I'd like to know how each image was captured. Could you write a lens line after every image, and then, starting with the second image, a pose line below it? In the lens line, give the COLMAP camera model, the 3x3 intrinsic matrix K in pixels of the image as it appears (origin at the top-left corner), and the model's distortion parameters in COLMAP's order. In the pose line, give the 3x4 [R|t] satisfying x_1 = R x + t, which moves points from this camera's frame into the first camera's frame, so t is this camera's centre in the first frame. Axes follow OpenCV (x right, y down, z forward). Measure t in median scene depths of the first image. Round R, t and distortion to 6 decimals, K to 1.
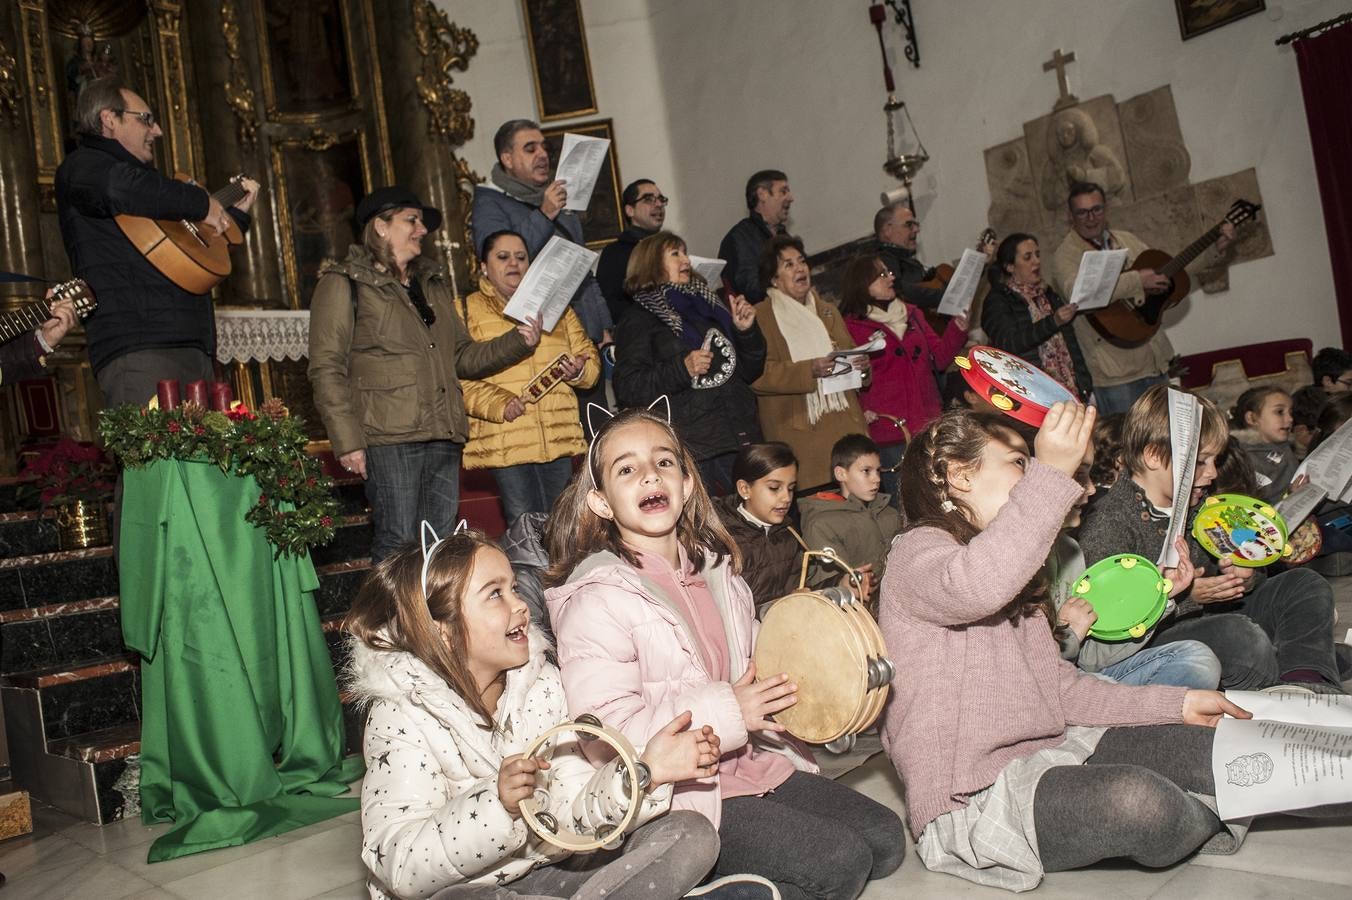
lens RADIAL K [[1079.7, 0, 676.0], [0, 1079.7, 450.0], [0, 0, 1]] dist [-0.119135, 0.092297]
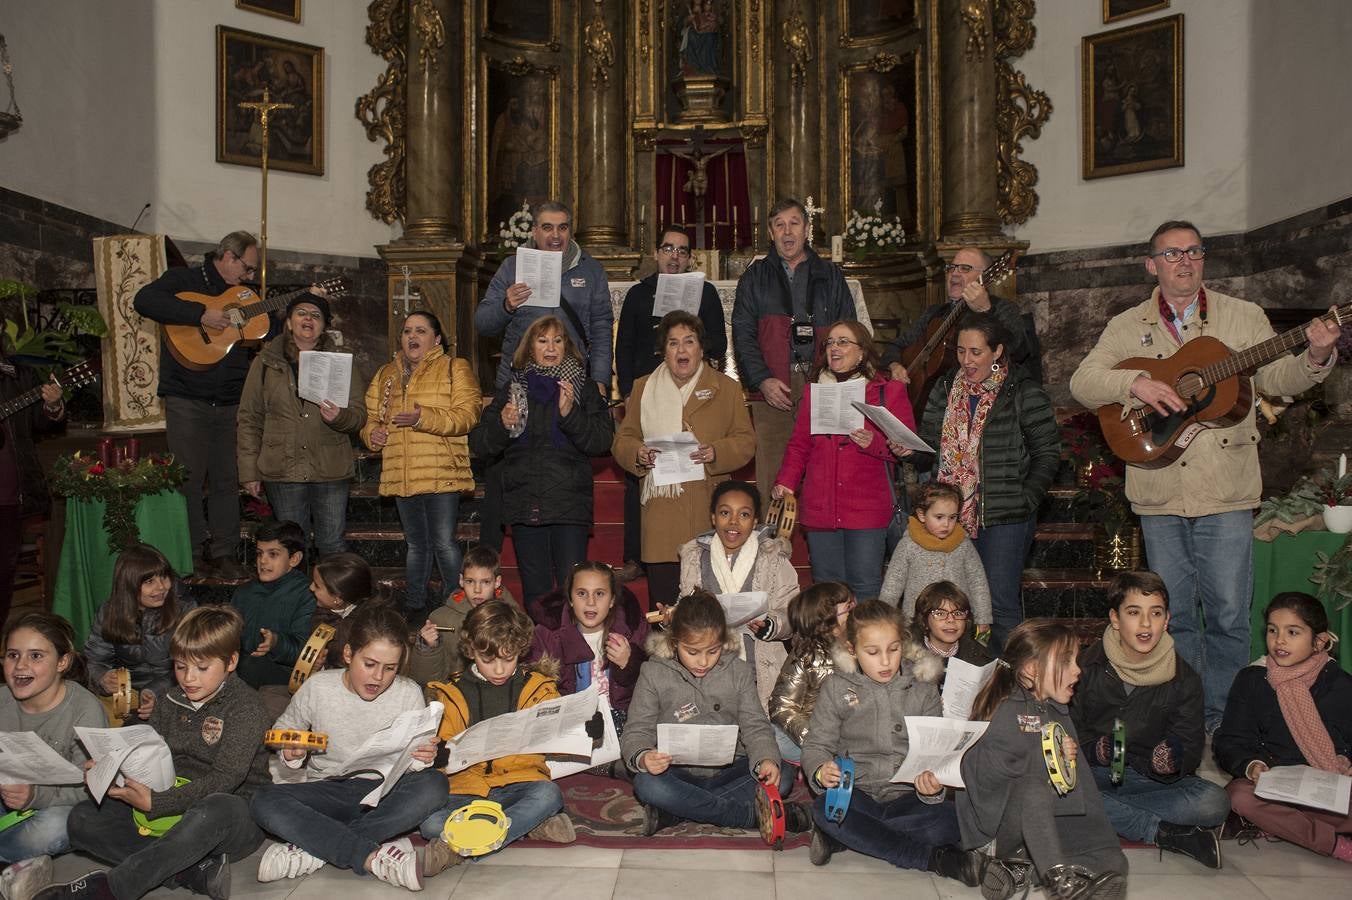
lens RADIAL K [[1079.7, 0, 676.0], [0, 1079.7, 450.0], [0, 0, 1]] dist [-0.119135, 0.092297]
pose [[0.683896, 0.180902, -0.706797, 0.381571], [-0.067183, 0.980271, 0.185891, -0.118401], [0.726480, -0.079645, 0.682556, 0.136024]]
